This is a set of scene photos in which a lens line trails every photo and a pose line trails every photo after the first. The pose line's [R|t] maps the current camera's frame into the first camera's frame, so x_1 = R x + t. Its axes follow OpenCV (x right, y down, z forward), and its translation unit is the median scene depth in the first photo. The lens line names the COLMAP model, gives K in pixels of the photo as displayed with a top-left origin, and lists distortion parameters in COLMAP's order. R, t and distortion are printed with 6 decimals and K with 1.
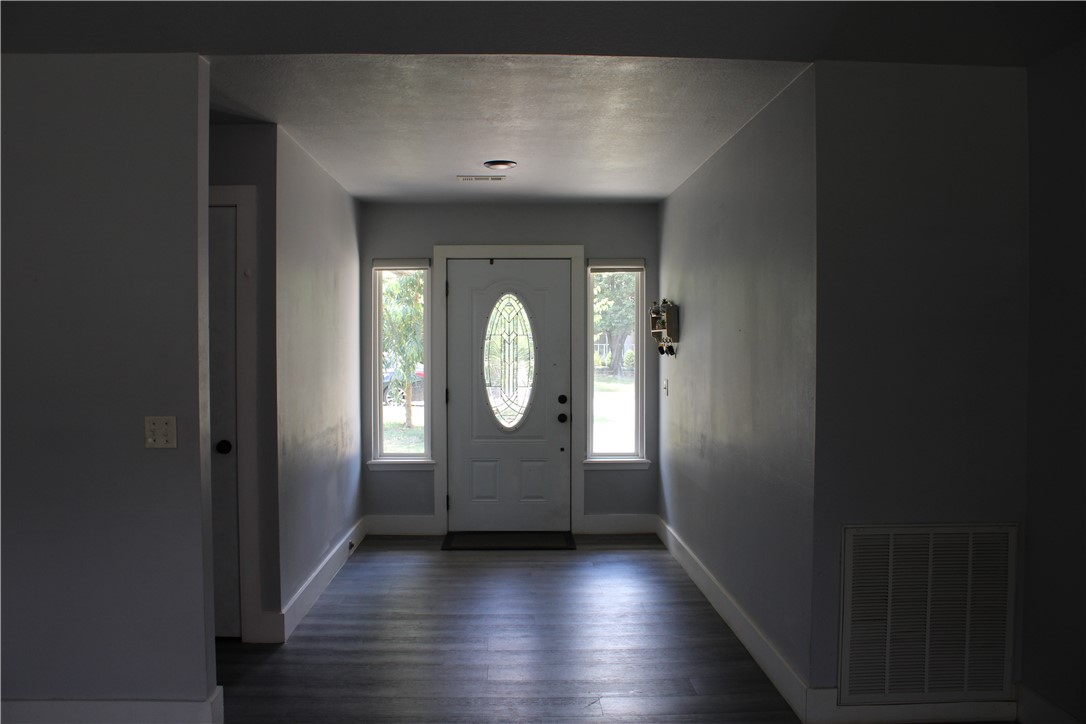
lens RADIAL K [[911.1, 0, 535.3], [0, 911.1, 358.5], [0, 0, 1]] dist [-0.169786, 0.155117]
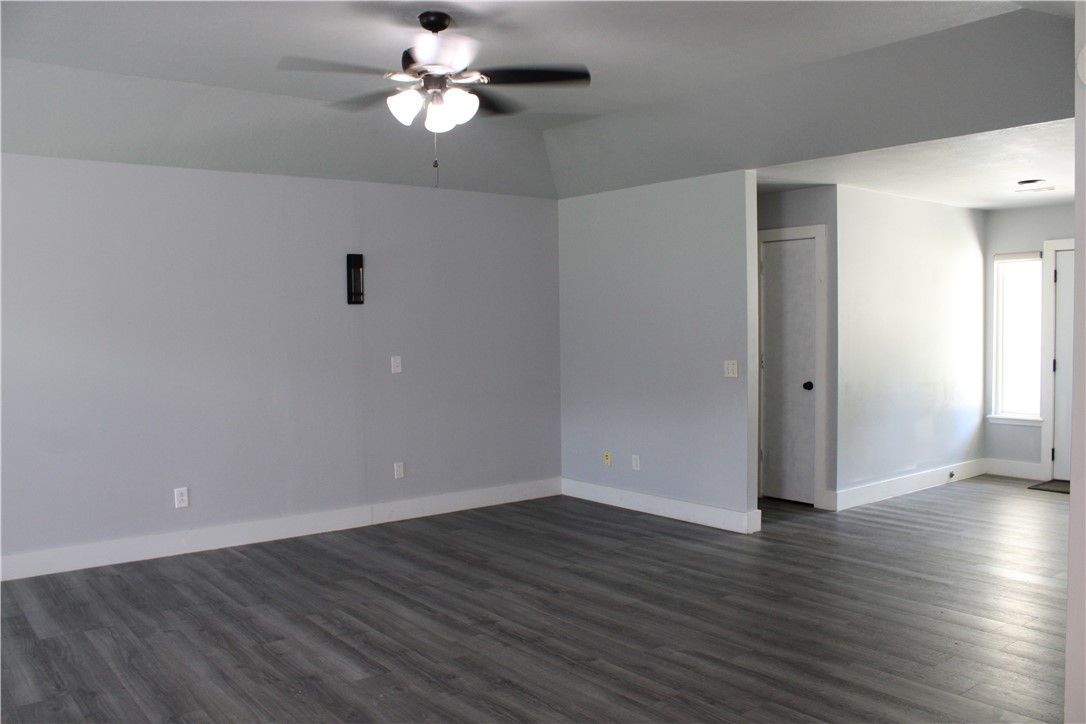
lens RADIAL K [[911.1, 0, 535.3], [0, 911.1, 358.5], [0, 0, 1]] dist [-0.169786, 0.155117]
pose [[0.596046, 0.028504, -0.802444, 0.423085], [-0.007076, 0.999517, 0.030249, 0.001976], [0.802919, -0.012351, 0.595960, -0.239540]]
